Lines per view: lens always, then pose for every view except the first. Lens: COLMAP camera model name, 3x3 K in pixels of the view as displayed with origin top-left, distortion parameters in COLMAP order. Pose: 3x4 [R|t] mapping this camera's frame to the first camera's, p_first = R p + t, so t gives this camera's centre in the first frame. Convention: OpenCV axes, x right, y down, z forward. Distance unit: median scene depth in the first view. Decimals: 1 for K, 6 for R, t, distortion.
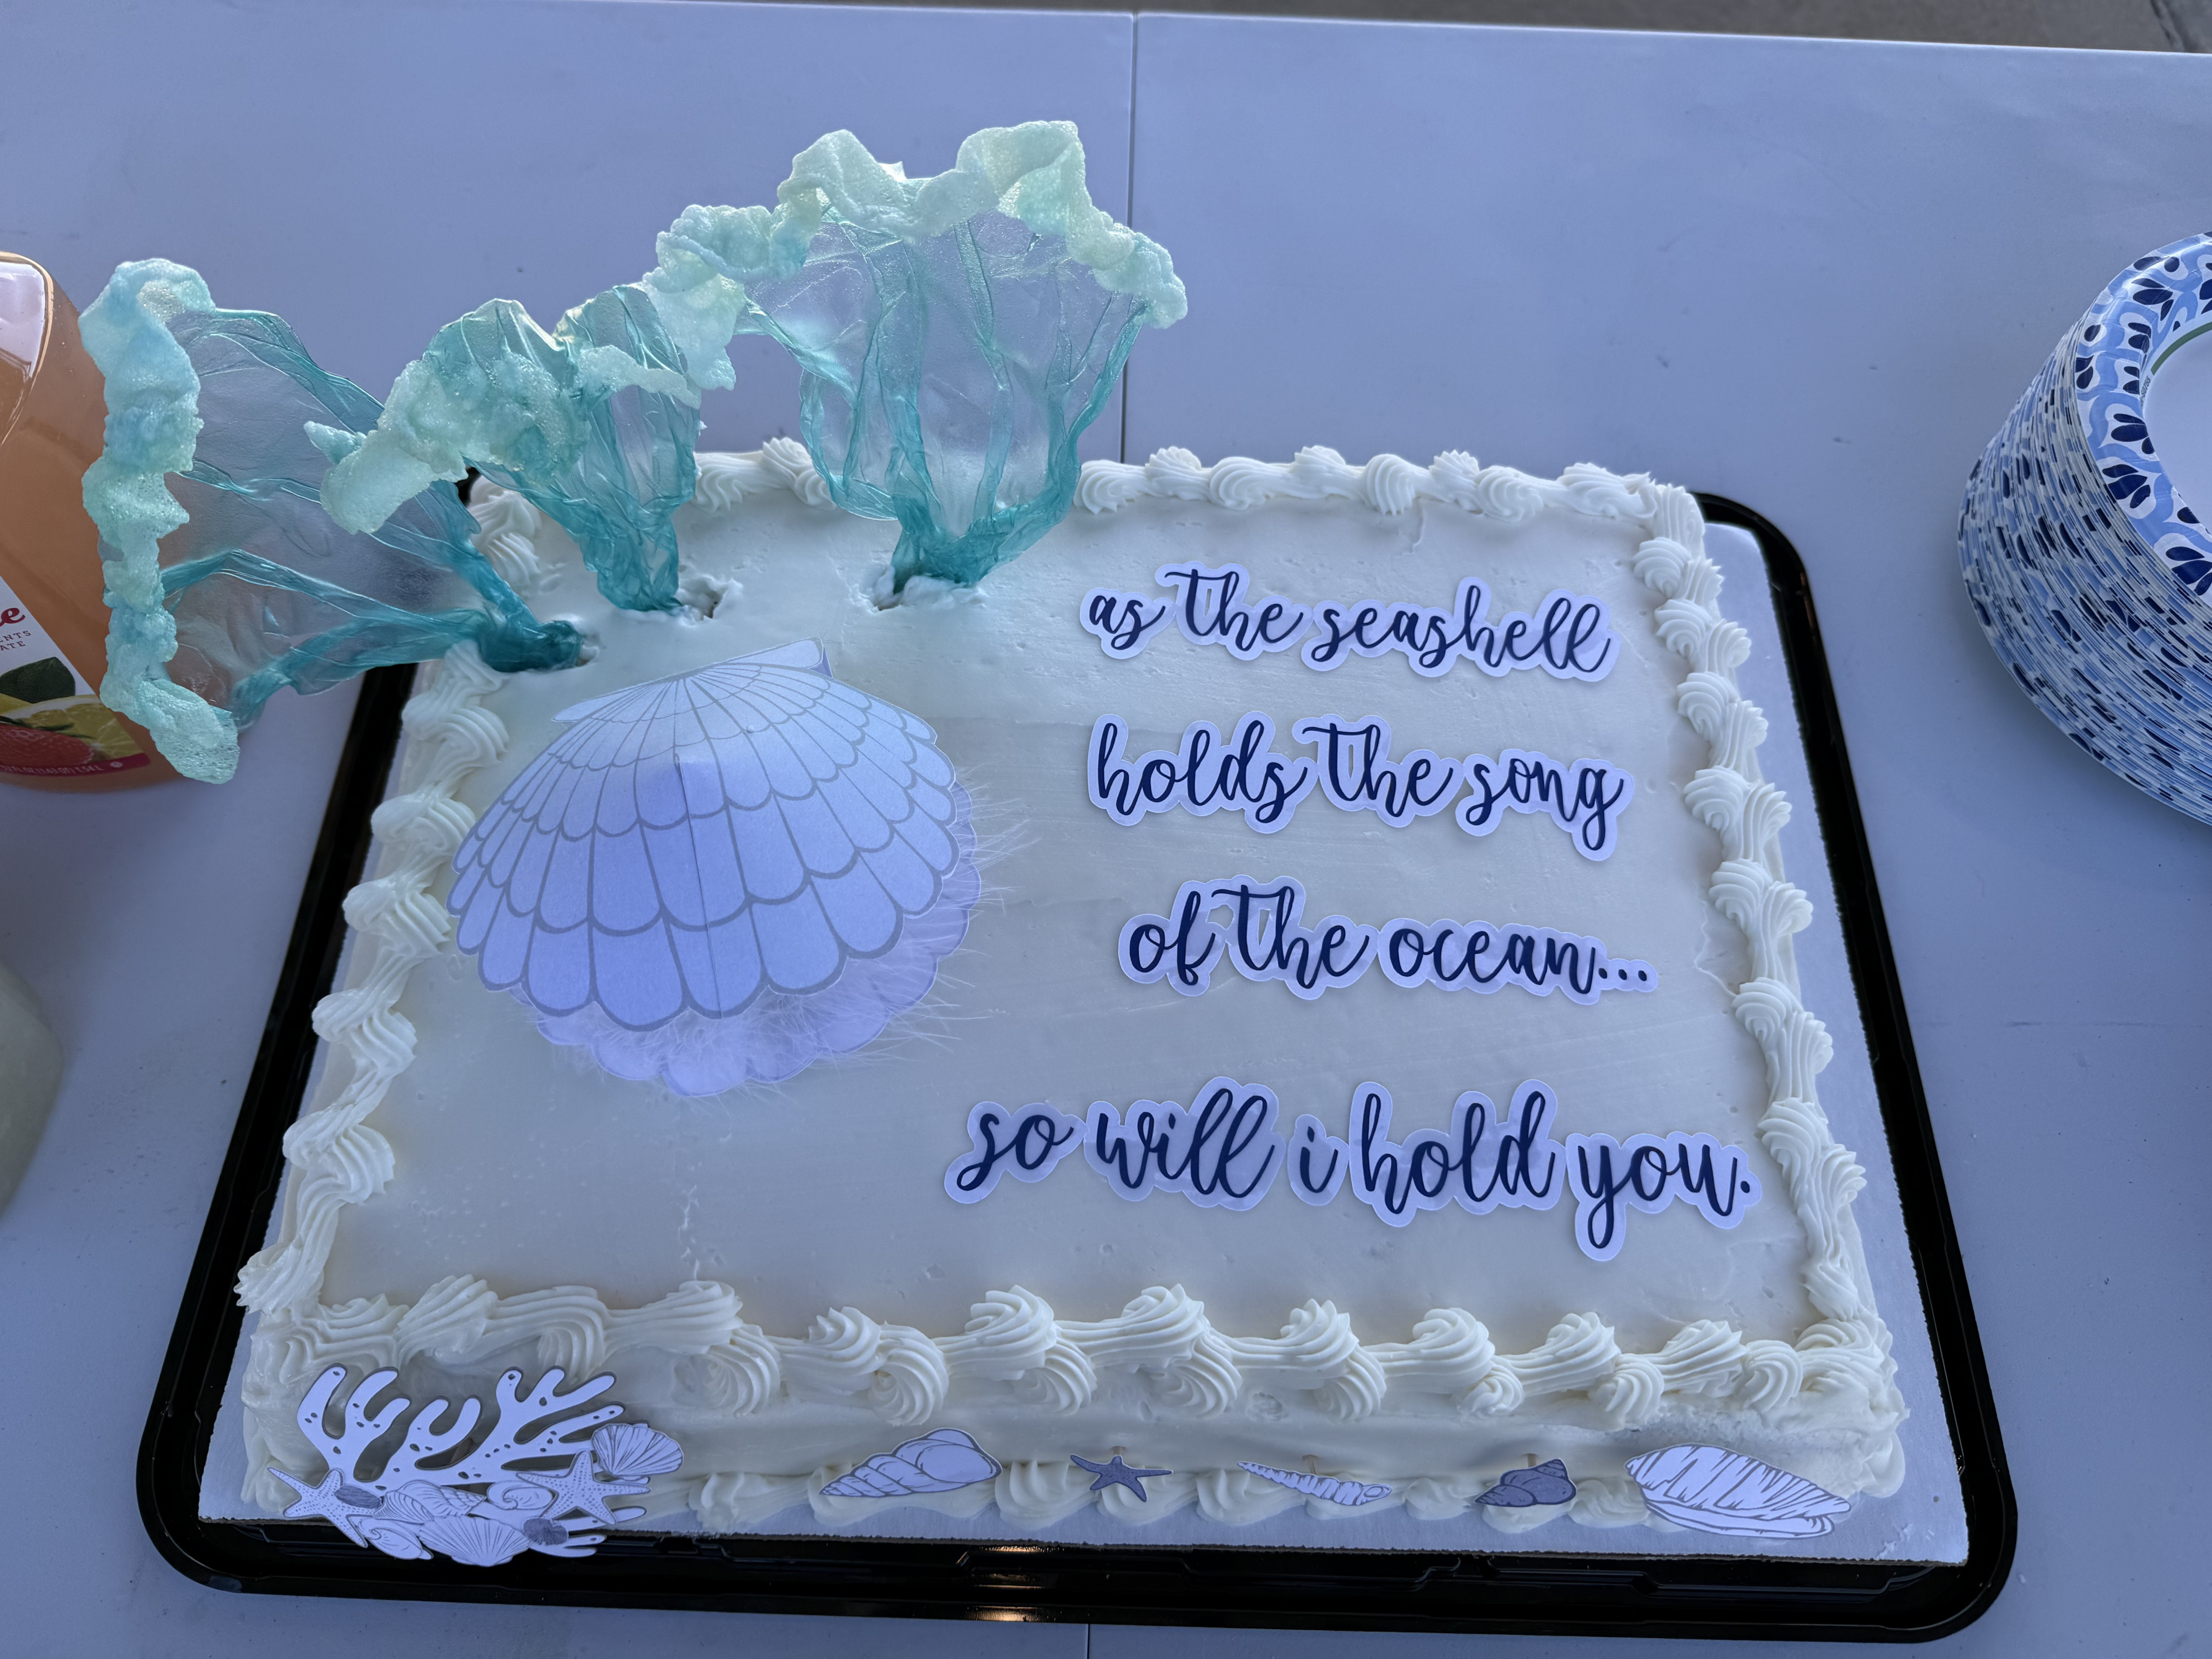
lens RADIAL K [[1584.4, 0, 1080.5], [0, 1584.4, 823.1], [0, 0, 1]] dist [0.093068, -0.110204]
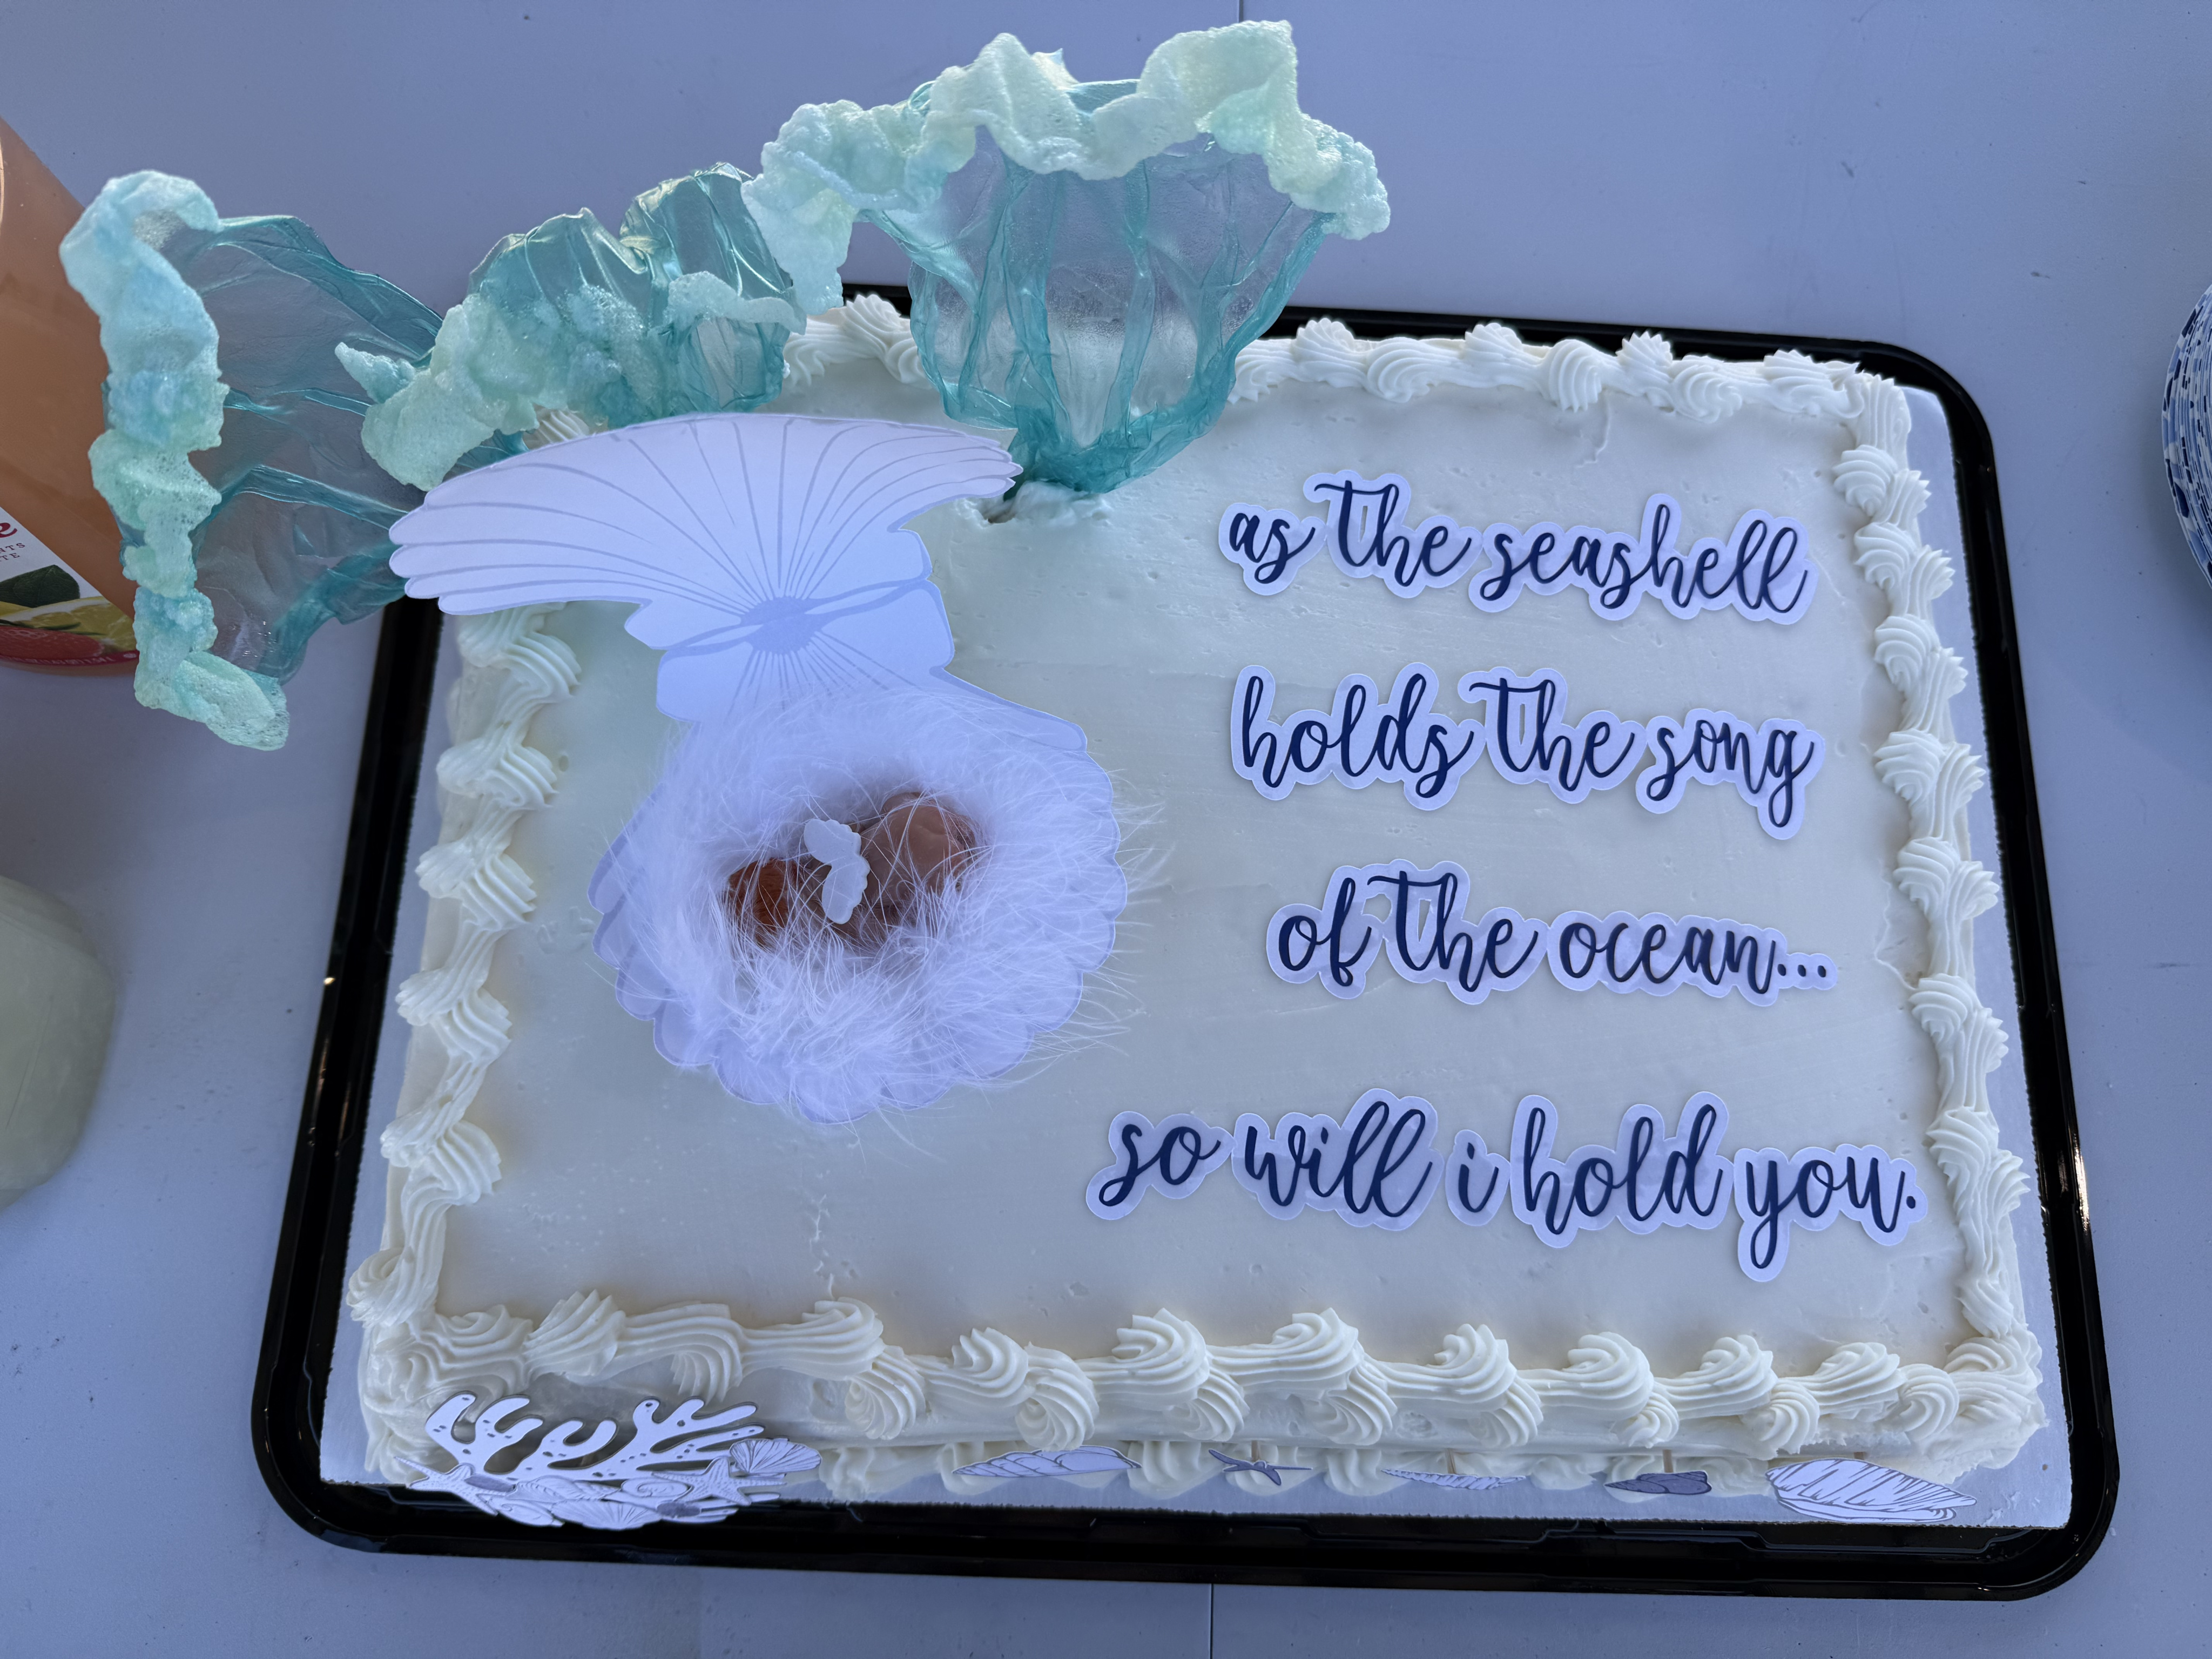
lens RADIAL K [[1588.9, 0, 1106.0], [0, 1588.9, 829.5], [0, 0, 1]] dist [0.064530, -0.073794]
pose [[0.999515, 0.012952, 0.028317, -0.101194], [-0.018935, 0.974752, 0.222486, -0.197734], [-0.024721, -0.222914, 0.974525, 0.117549]]
